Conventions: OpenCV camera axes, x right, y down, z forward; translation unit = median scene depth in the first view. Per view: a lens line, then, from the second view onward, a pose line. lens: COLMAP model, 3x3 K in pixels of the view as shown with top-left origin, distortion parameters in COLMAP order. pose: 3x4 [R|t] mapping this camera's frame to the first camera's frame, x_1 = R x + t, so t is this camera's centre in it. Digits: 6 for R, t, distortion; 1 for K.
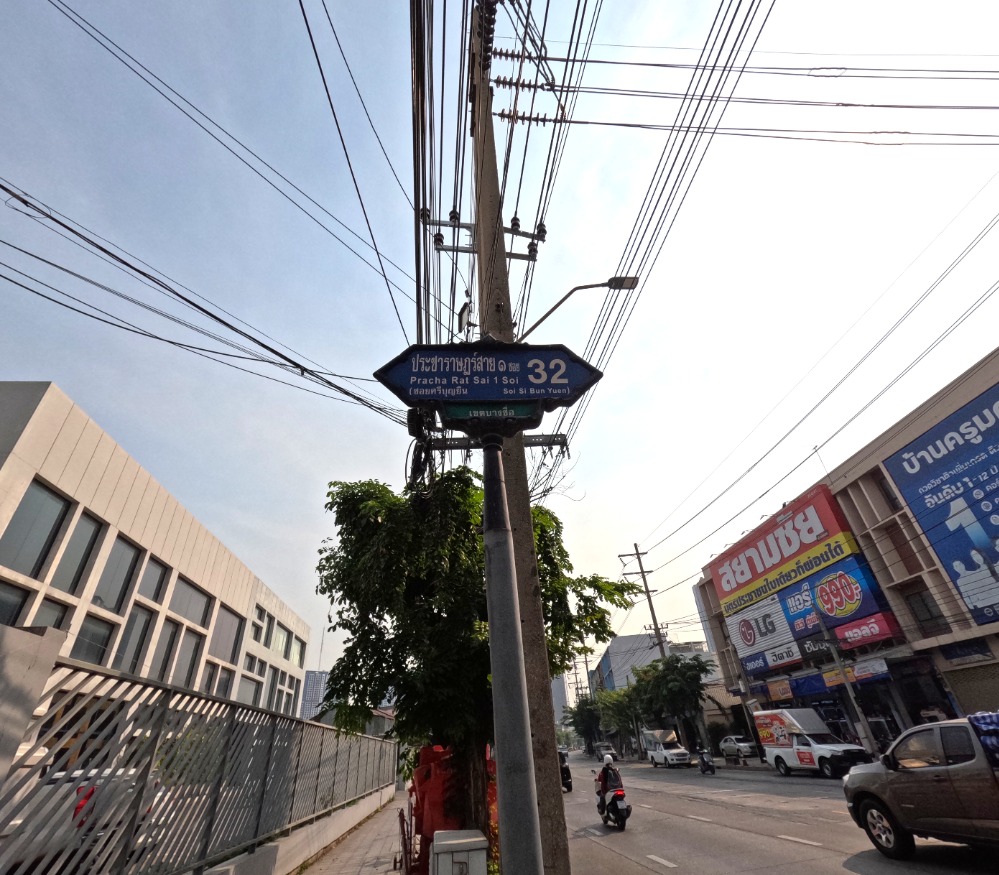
lens RADIAL K [[479.6, 0, 502.0], [0, 479.6, 438.9], [0, 0, 1]] dist [0.000692, 0.001110]
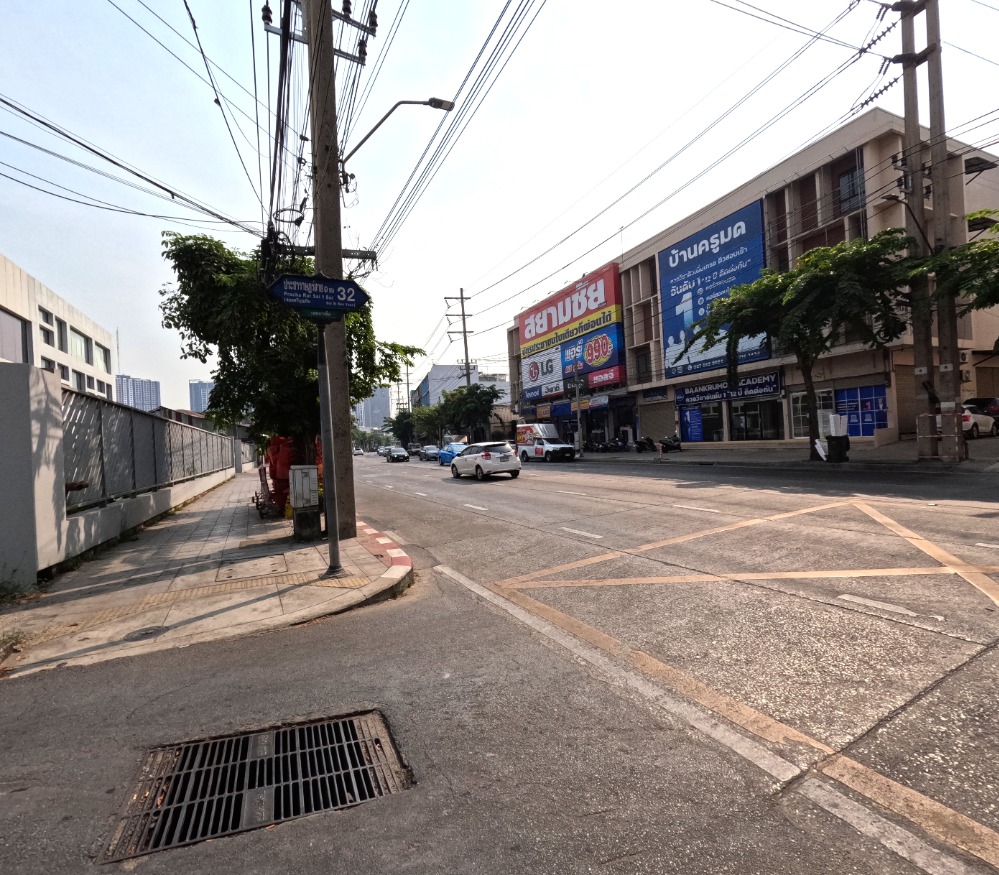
lens RADIAL K [[479.6, 0, 502.0], [0, 479.6, 438.9], [0, 0, 1]] dist [0.000692, 0.001110]
pose [[0.940260, 0.017509, 0.340006, 0.001975], [-0.193150, 0.849835, 0.490380, -0.067168], [-0.280363, -0.526757, 0.802448, -0.119865]]
